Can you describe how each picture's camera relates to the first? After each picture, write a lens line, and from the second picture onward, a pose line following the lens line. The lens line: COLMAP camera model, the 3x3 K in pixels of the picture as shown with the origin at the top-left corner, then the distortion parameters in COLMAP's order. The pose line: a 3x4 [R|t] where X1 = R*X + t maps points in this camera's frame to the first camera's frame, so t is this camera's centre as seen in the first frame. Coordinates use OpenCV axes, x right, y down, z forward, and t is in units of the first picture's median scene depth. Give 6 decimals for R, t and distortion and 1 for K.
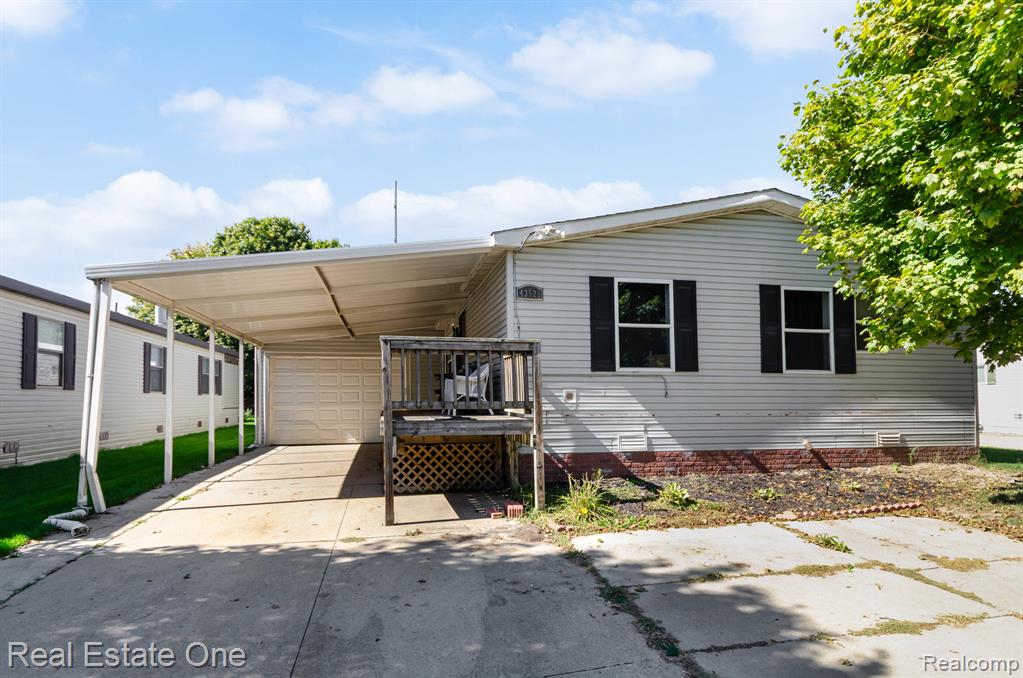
lens RADIAL K [[553.4, 0, 491.3], [0, 553.4, 376.4], [0, 0, 1]] dist [0.005332, -0.003932]
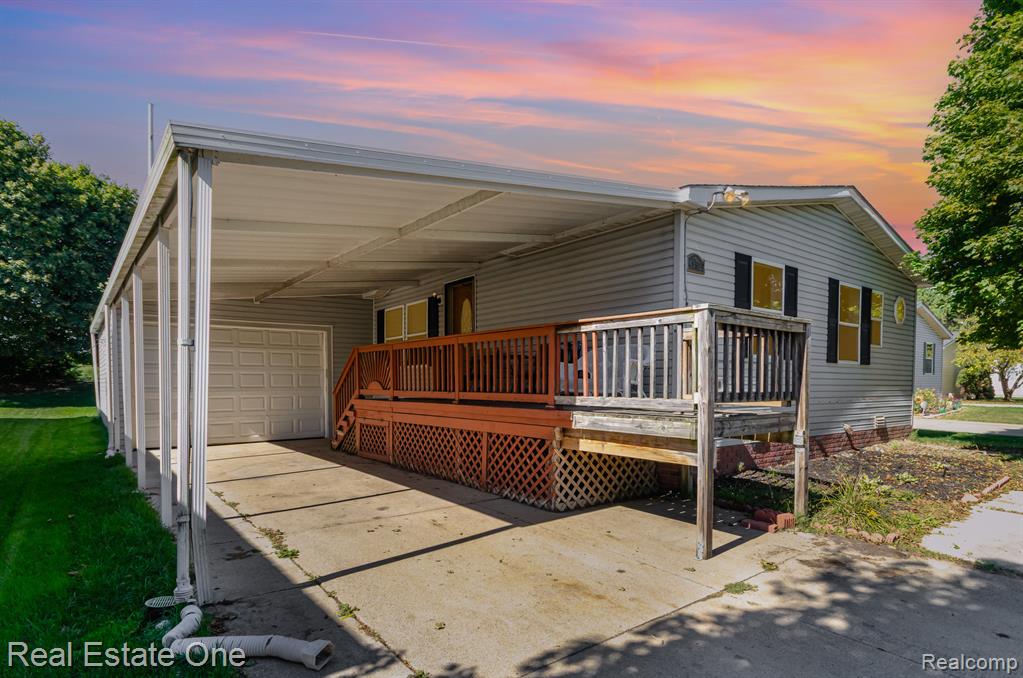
lens RADIAL K [[553.4, 0, 494.7], [0, 553.4, 393.0], [0, 0, 1]] dist [0.005332, -0.003932]
pose [[0.897481, -0.003465, 0.441039, -0.859964], [-0.024245, 0.998070, 0.057178, 0.010193], [-0.440386, -0.062009, 0.895665, 0.520056]]
